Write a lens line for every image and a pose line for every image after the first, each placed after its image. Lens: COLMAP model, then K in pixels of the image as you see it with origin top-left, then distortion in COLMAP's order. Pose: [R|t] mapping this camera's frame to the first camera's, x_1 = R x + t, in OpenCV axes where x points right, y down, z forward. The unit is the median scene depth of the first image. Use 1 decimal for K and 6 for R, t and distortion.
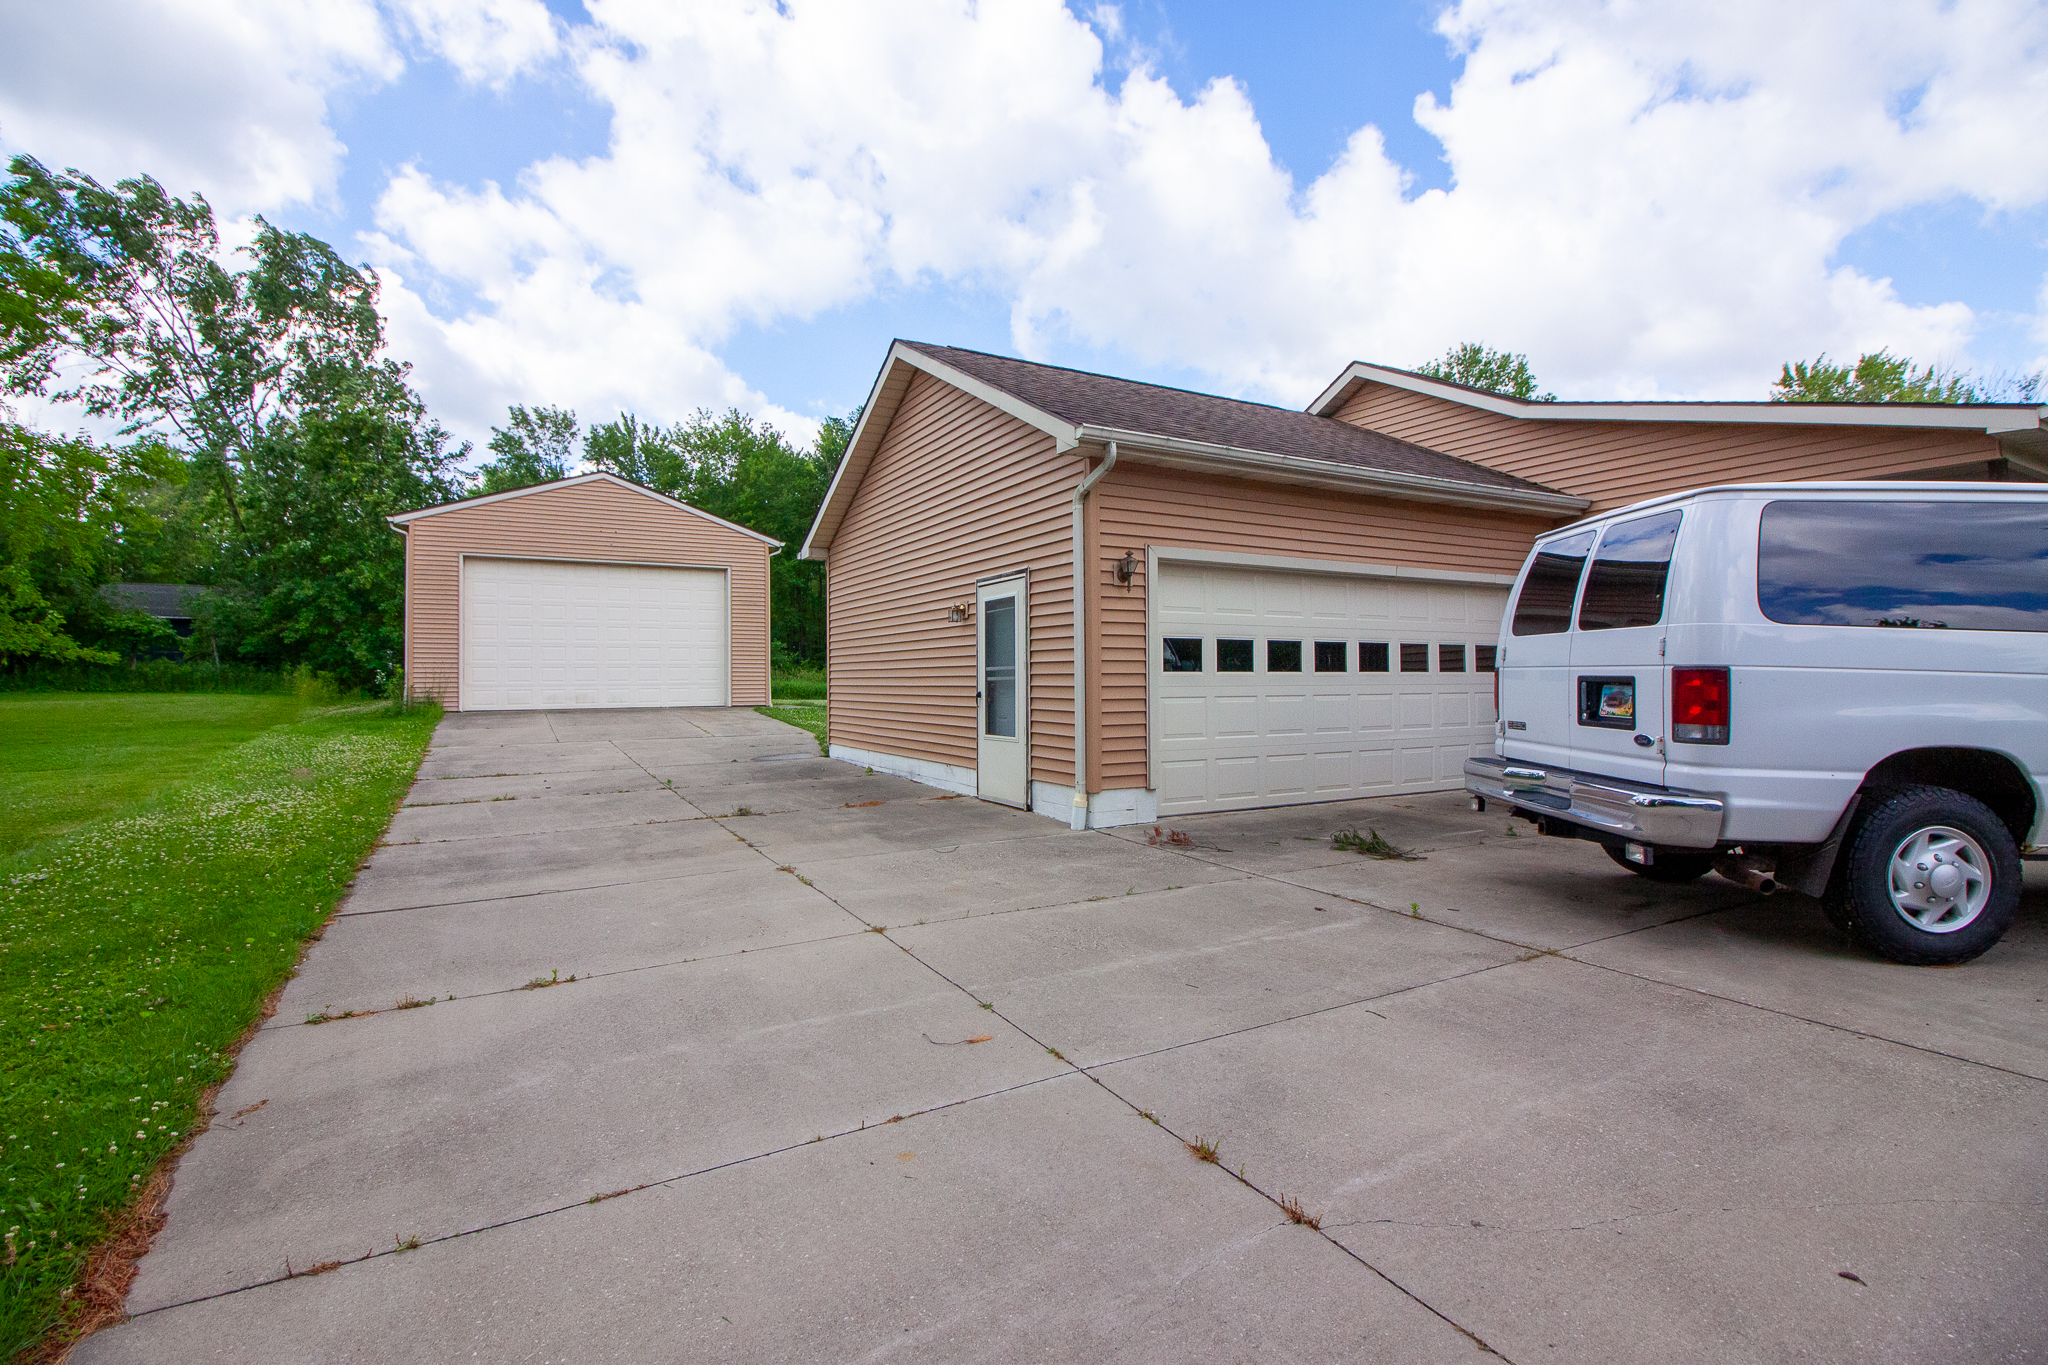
lens RADIAL K [[943.9, 0, 1025.2], [0, 943.9, 677.0], [0, 0, 1]] dist [-0.011339, -0.003057]
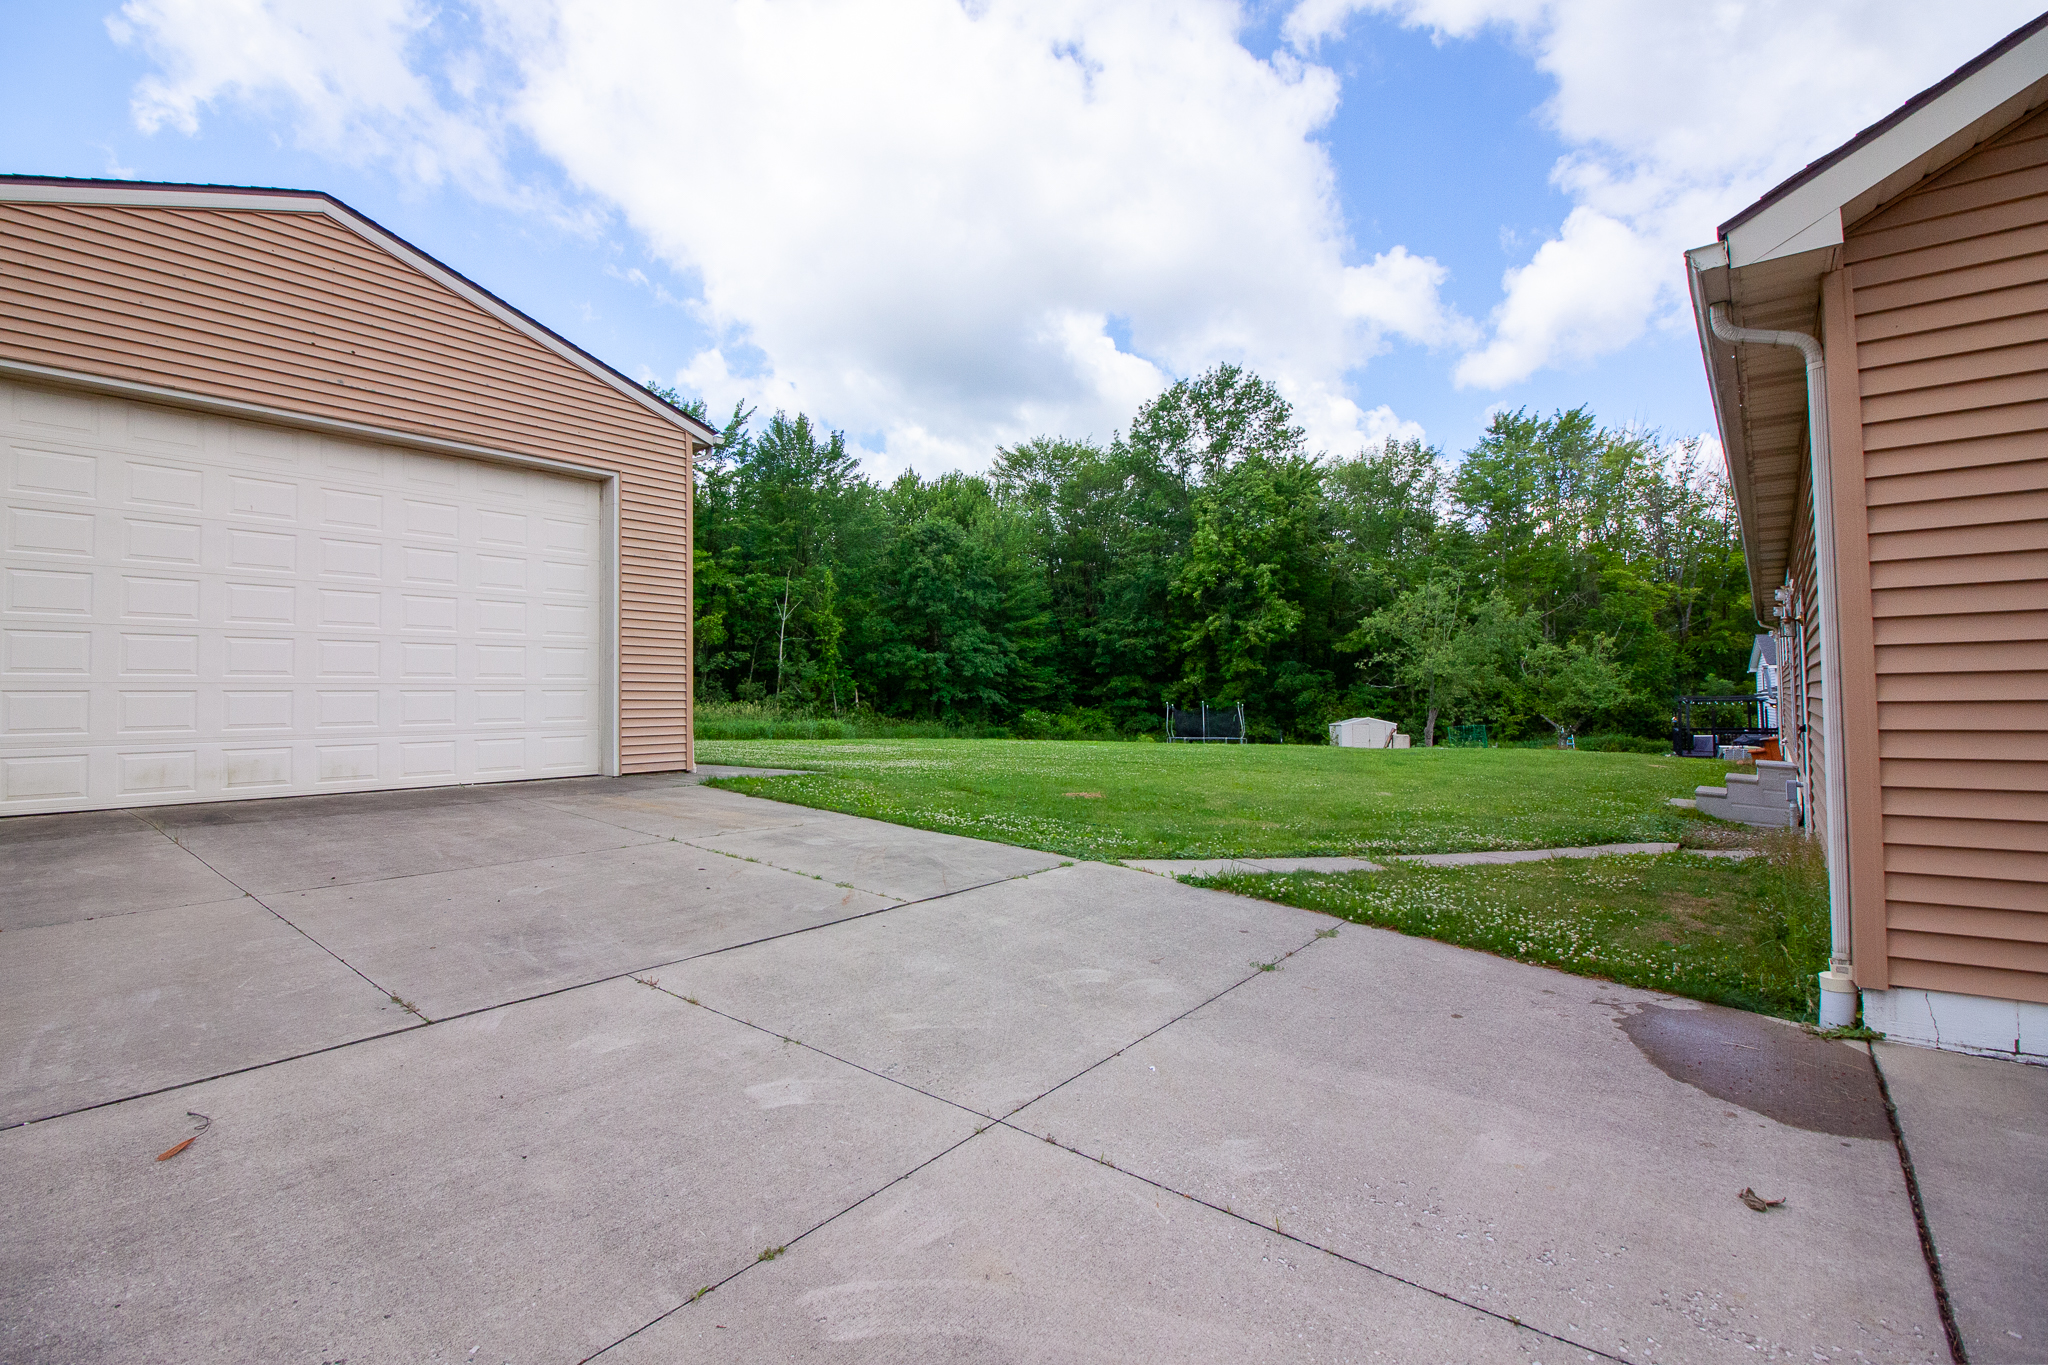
lens RADIAL K [[943.9, 0, 1020.8], [0, 943.9, 688.3], [0, 0, 1]] dist [-0.011339, -0.003057]
pose [[0.933127, -0.000277, 0.359546, -0.295717], [0.004945, 0.999915, -0.012063, -0.005127], [-0.359512, 0.013034, 0.933049, 0.499685]]
